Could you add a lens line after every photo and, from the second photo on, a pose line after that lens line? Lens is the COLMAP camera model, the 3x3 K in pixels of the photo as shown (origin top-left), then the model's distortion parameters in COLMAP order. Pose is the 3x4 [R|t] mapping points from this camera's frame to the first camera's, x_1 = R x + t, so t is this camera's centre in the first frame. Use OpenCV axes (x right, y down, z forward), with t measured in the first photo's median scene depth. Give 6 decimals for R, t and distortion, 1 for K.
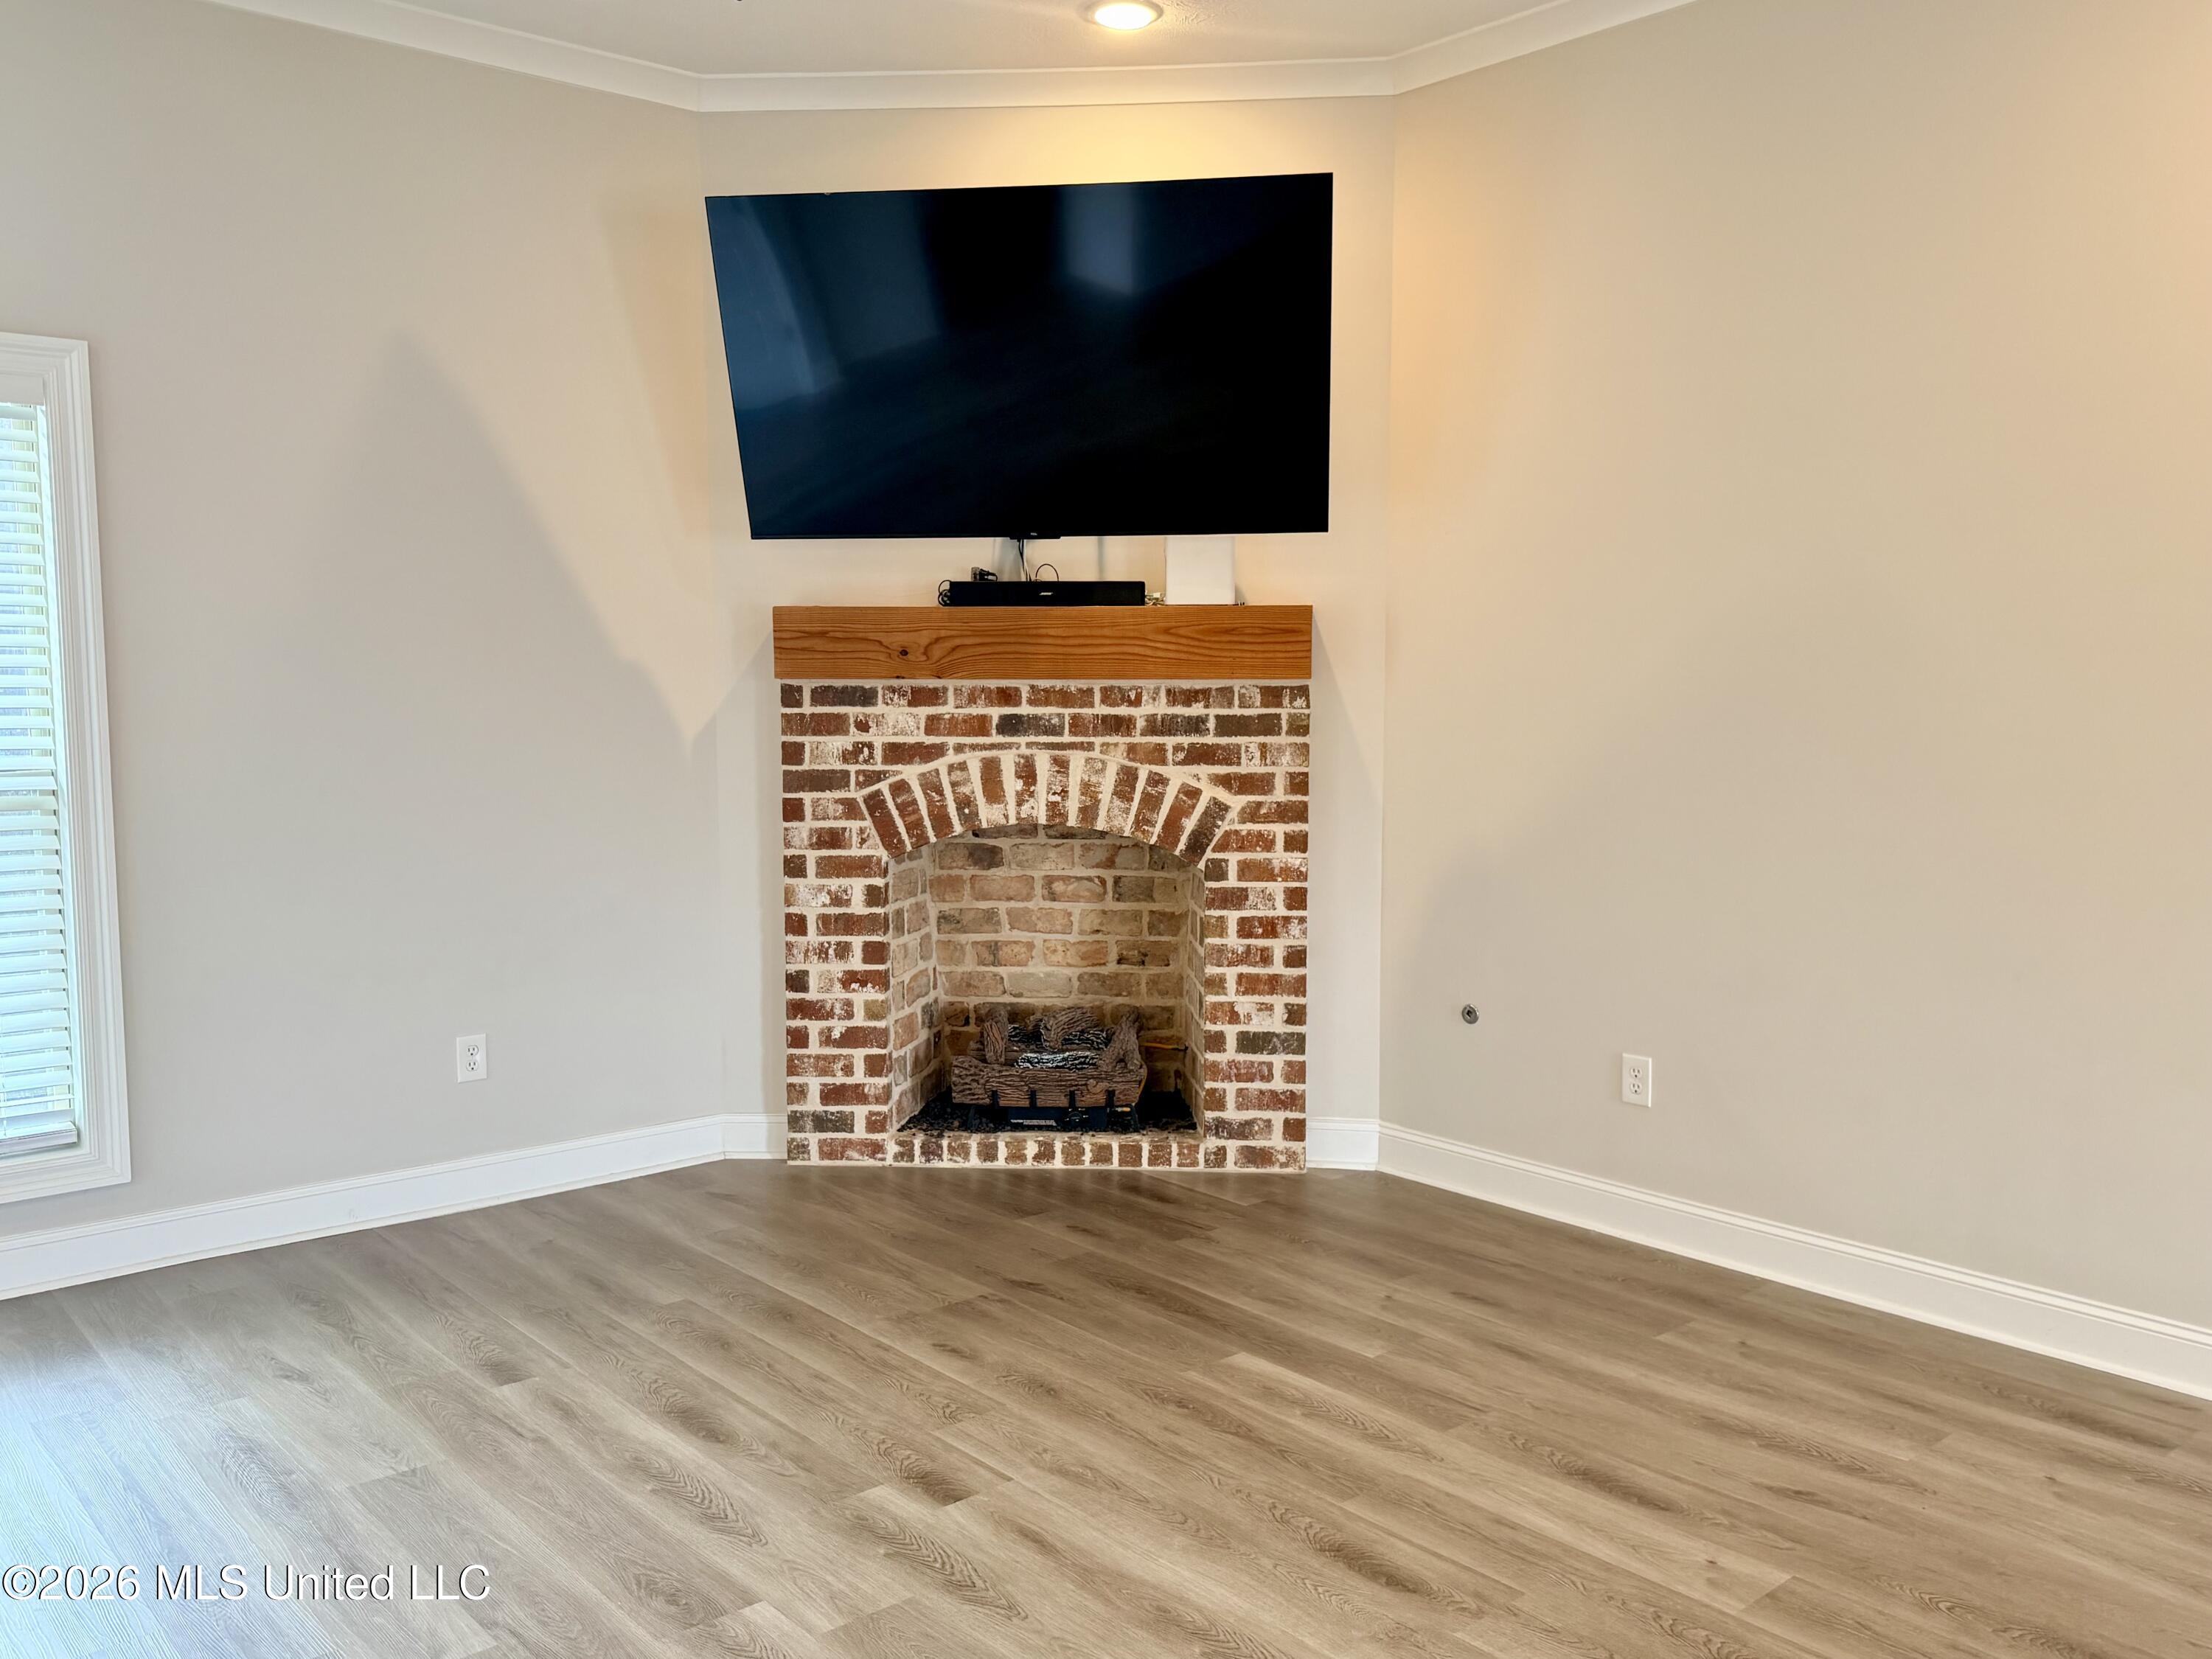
lens RADIAL K [[1763.3, 0, 1109.2], [0, 1763.3, 835.2], [0, 0, 1]] dist [0.155791, -0.281917]
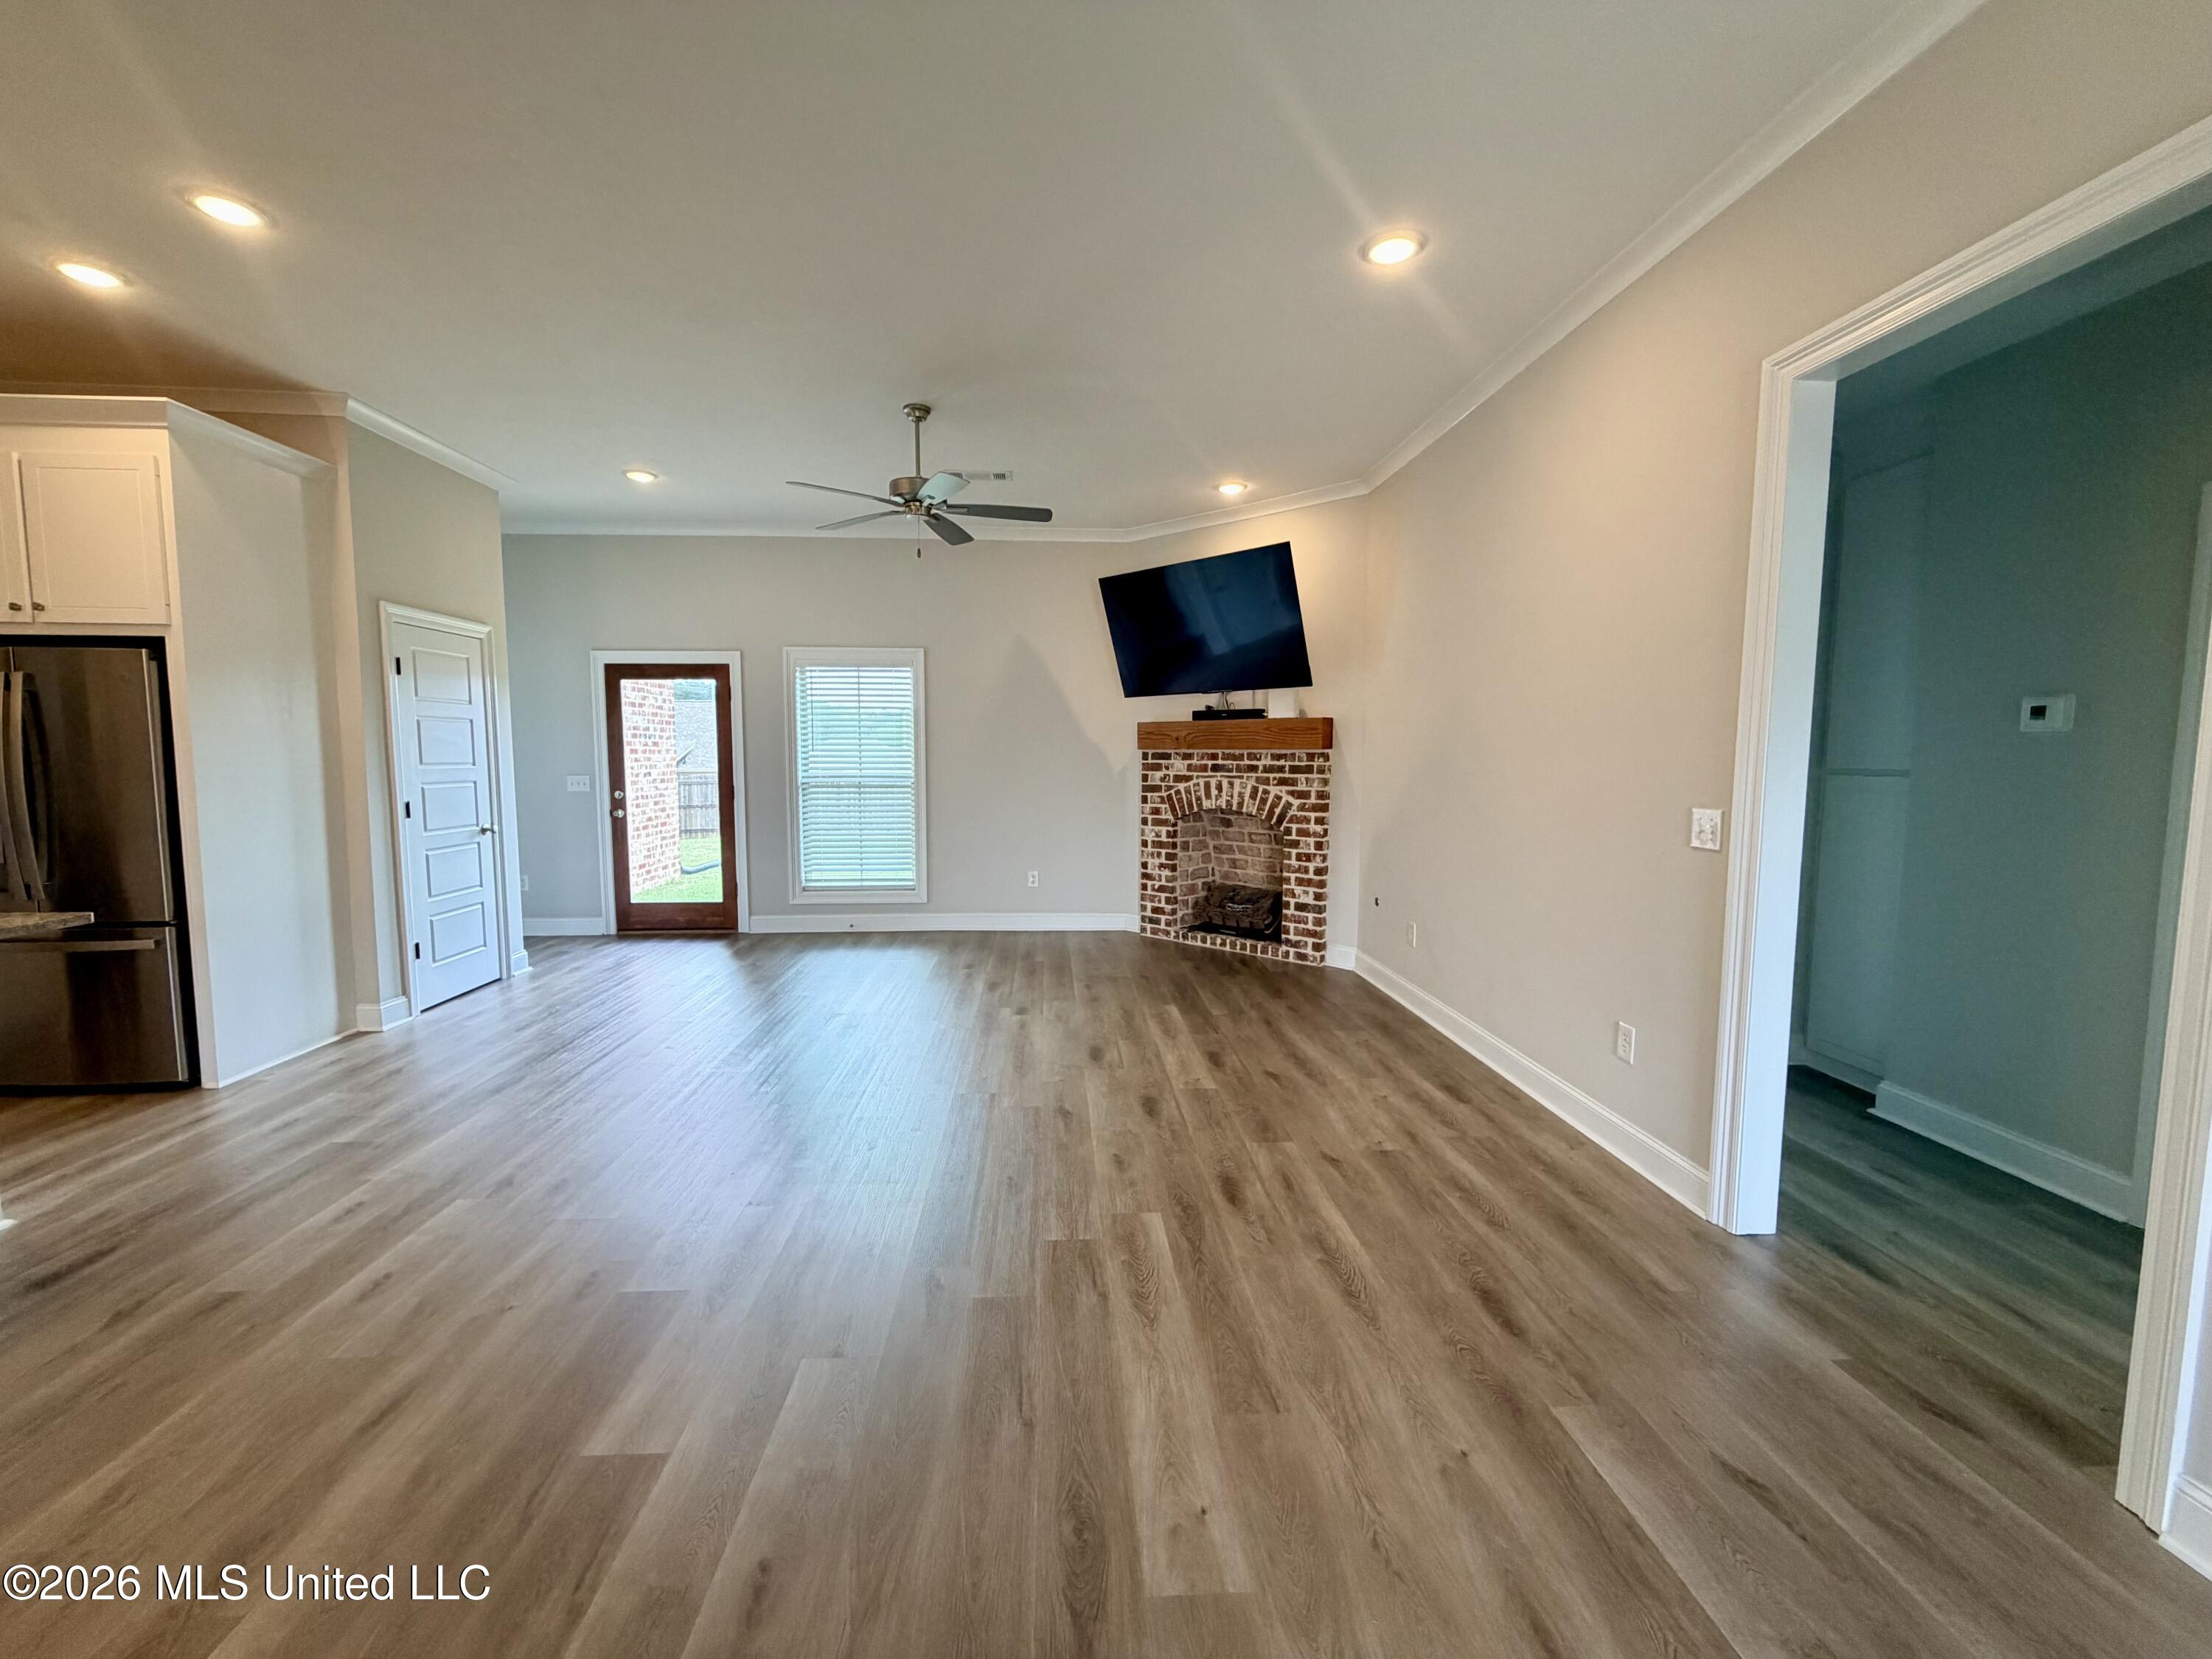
lens RADIAL K [[886.6, 0, 1090.8], [0, 886.6, 825.8], [0, 0, 1]] dist [0.000456, -0.000015]
pose [[0.787044, 0.052978, -0.614618, 0.572522], [-0.057805, 0.998255, 0.012024, 0.013408], [0.614183, 0.026065, 0.788733, -0.083317]]
